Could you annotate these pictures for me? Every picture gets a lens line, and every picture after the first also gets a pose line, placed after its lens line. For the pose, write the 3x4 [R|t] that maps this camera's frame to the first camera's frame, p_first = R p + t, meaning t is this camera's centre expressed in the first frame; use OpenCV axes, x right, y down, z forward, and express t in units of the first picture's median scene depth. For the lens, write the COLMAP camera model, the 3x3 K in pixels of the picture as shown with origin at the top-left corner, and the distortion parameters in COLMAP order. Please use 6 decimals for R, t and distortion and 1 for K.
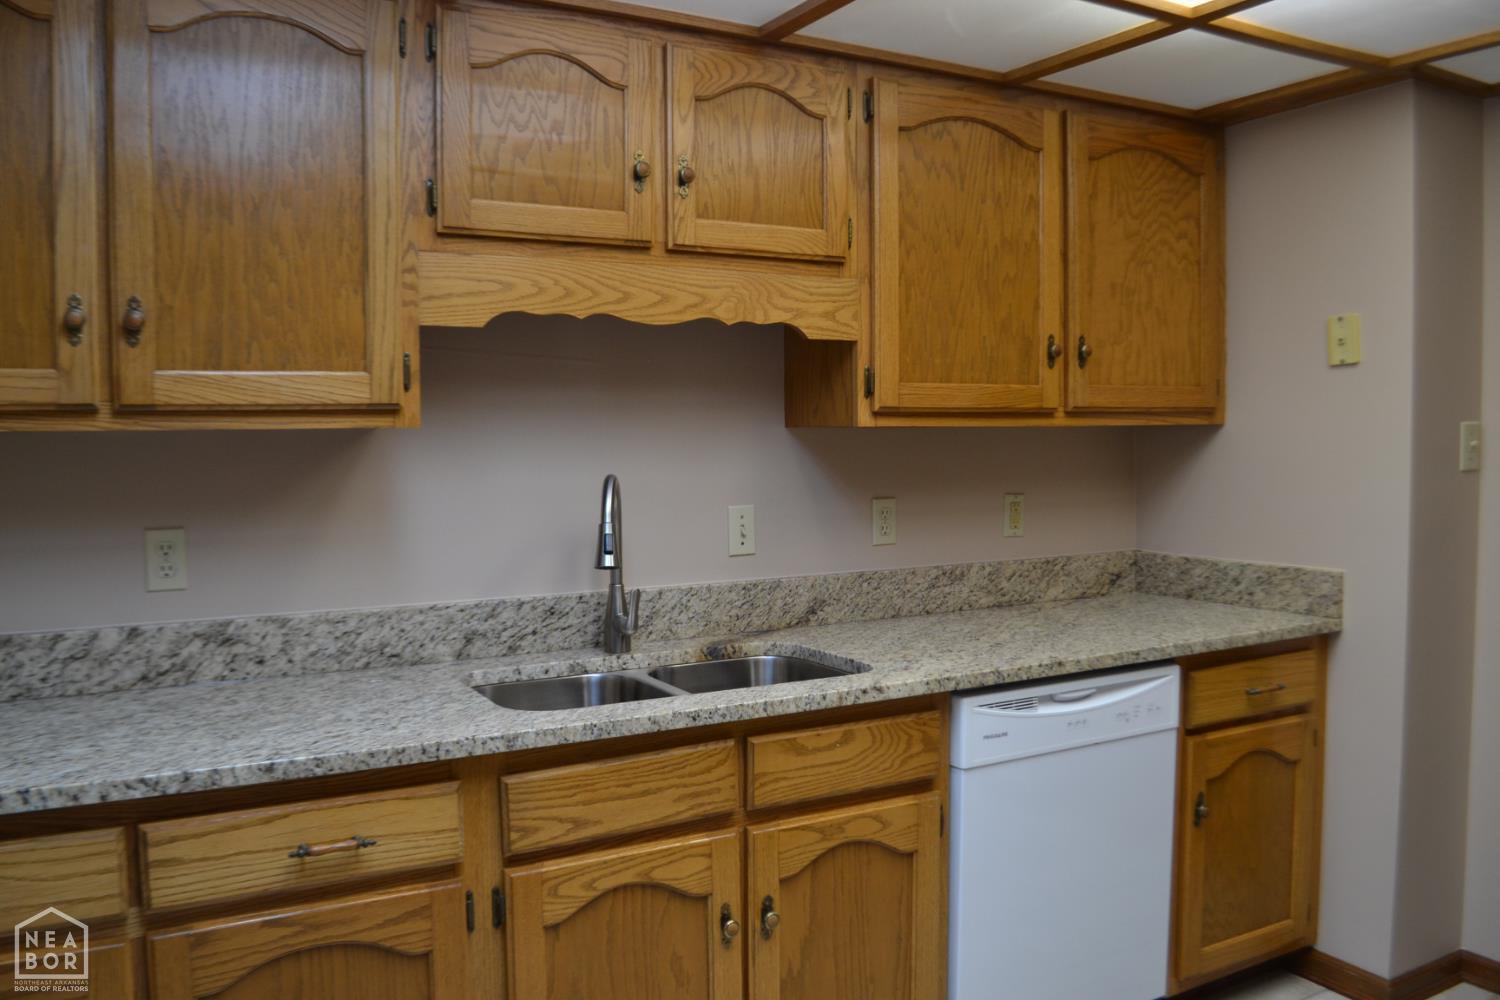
lens RADIAL K [[1212.0, 0, 713.4], [0, 1212.0, 499.4], [0, 0, 1]] dist [-0.073348, 0.005166]
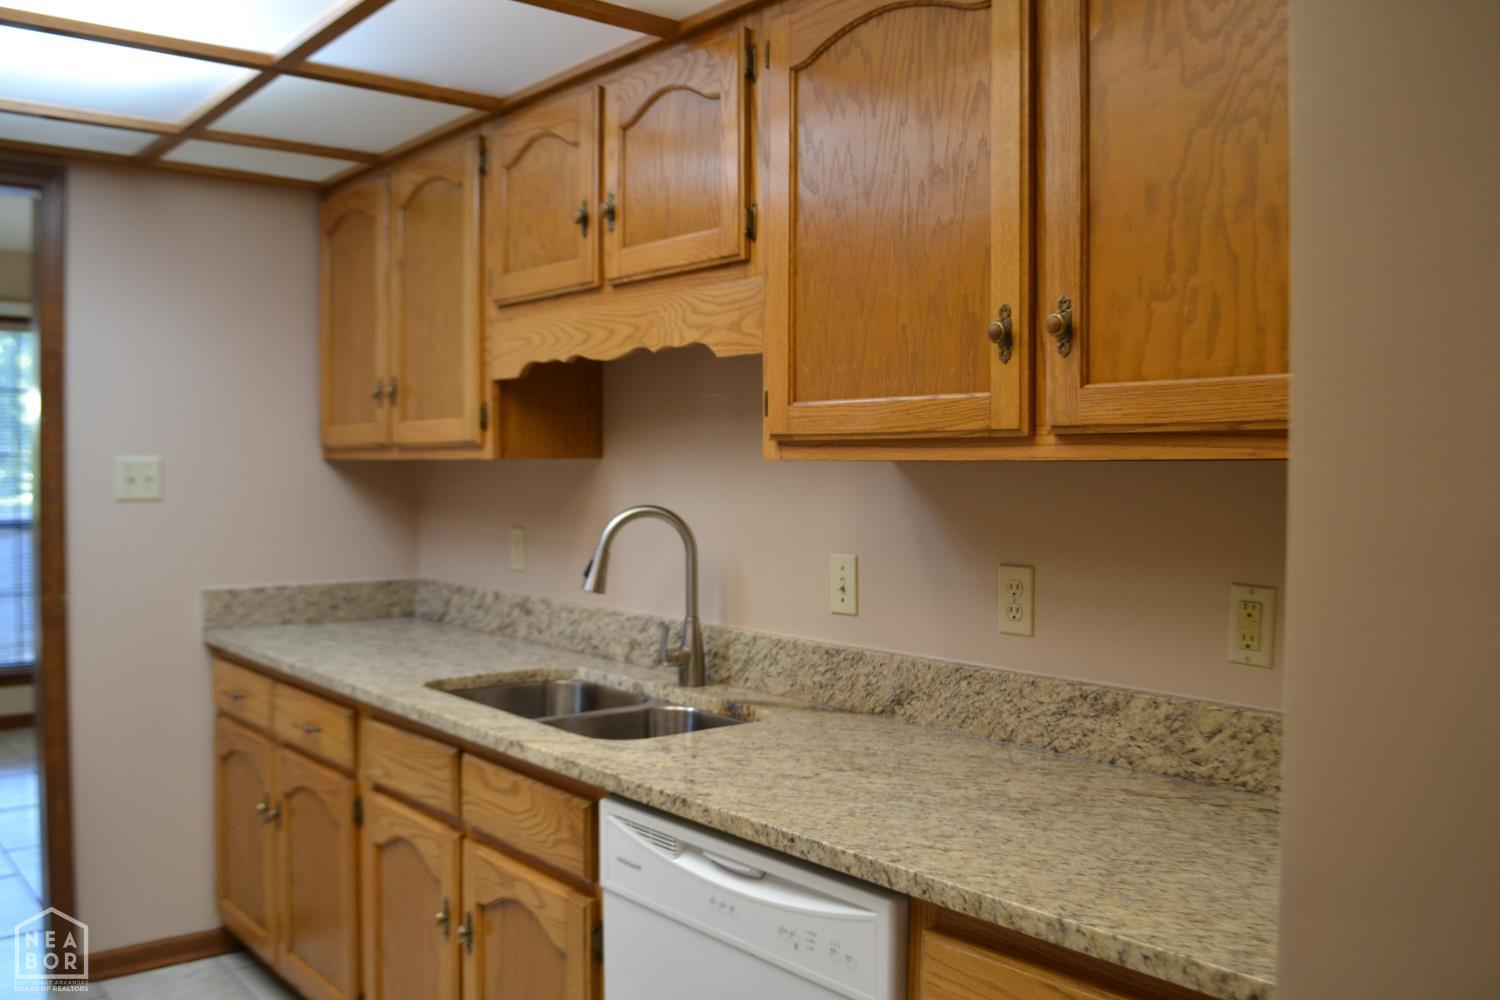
lens RADIAL K [[1283.3, 0, 720.4], [0, 1283.3, 496.0], [0, 0, 1]] dist [-0.072904, -0.006278]
pose [[0.177954, 0.032061, -0.983516, 0.957523], [-0.058916, 0.998023, 0.021873, -0.053963], [0.982274, 0.054053, 0.179491, 0.831378]]
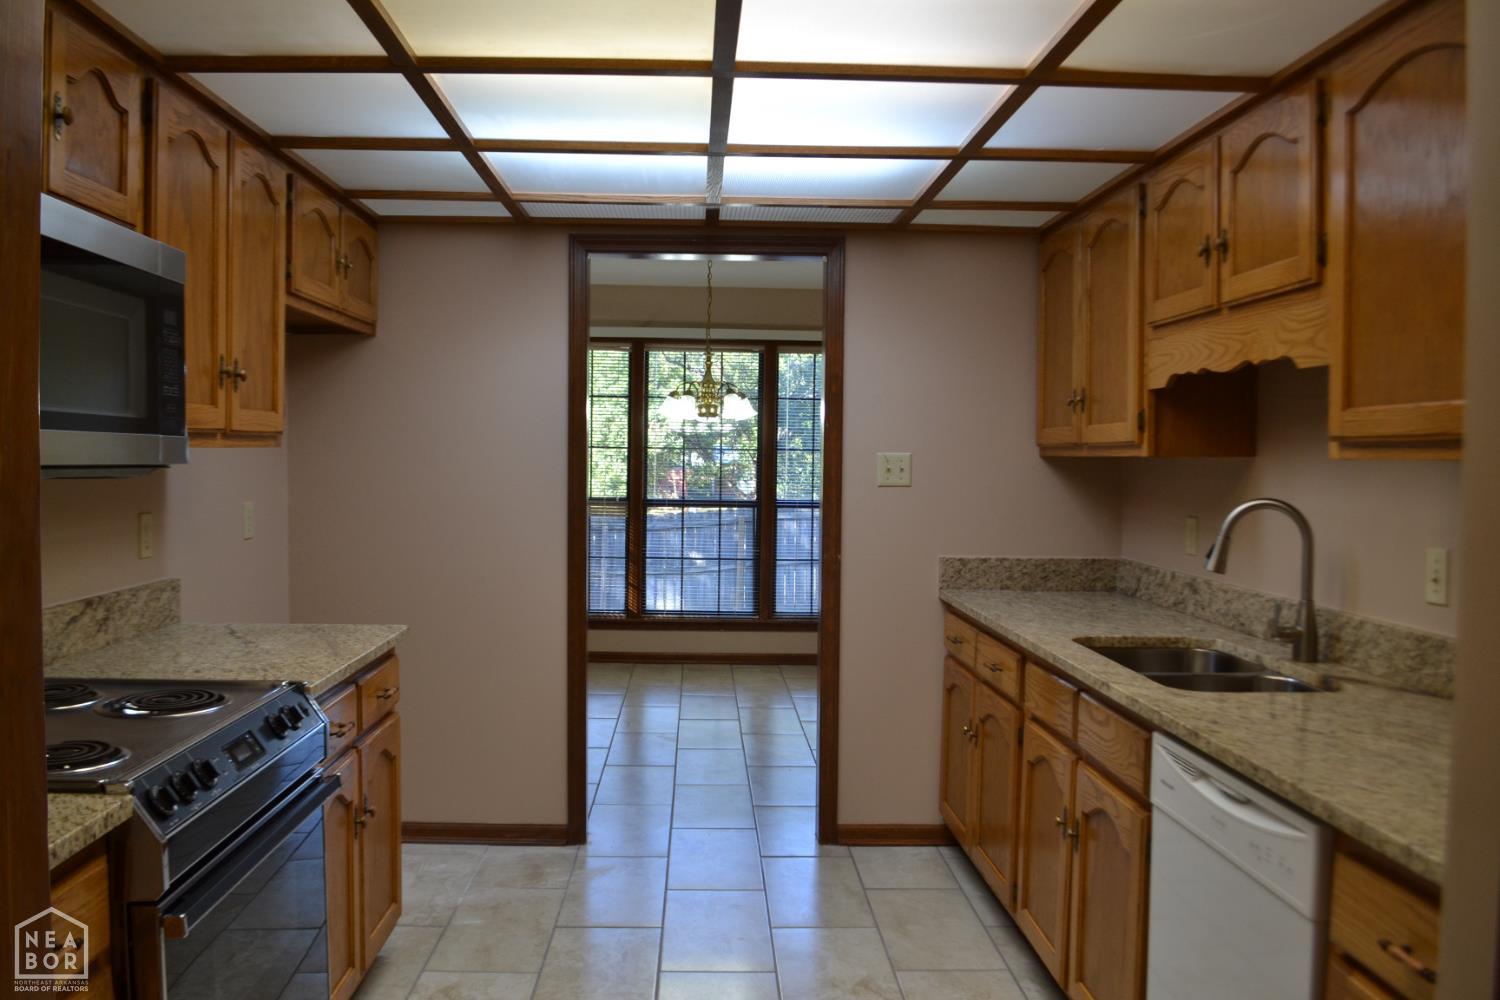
lens RADIAL K [[1212.0, 0, 713.4], [0, 1212.0, 499.4], [0, 0, 1]] dist [-0.073348, 0.005166]
pose [[-0.463905, 0.034829, -0.885200, 1.131989], [-0.055532, 0.996118, 0.068296, -0.065941], [0.884143, 0.080840, -0.460170, 1.016316]]
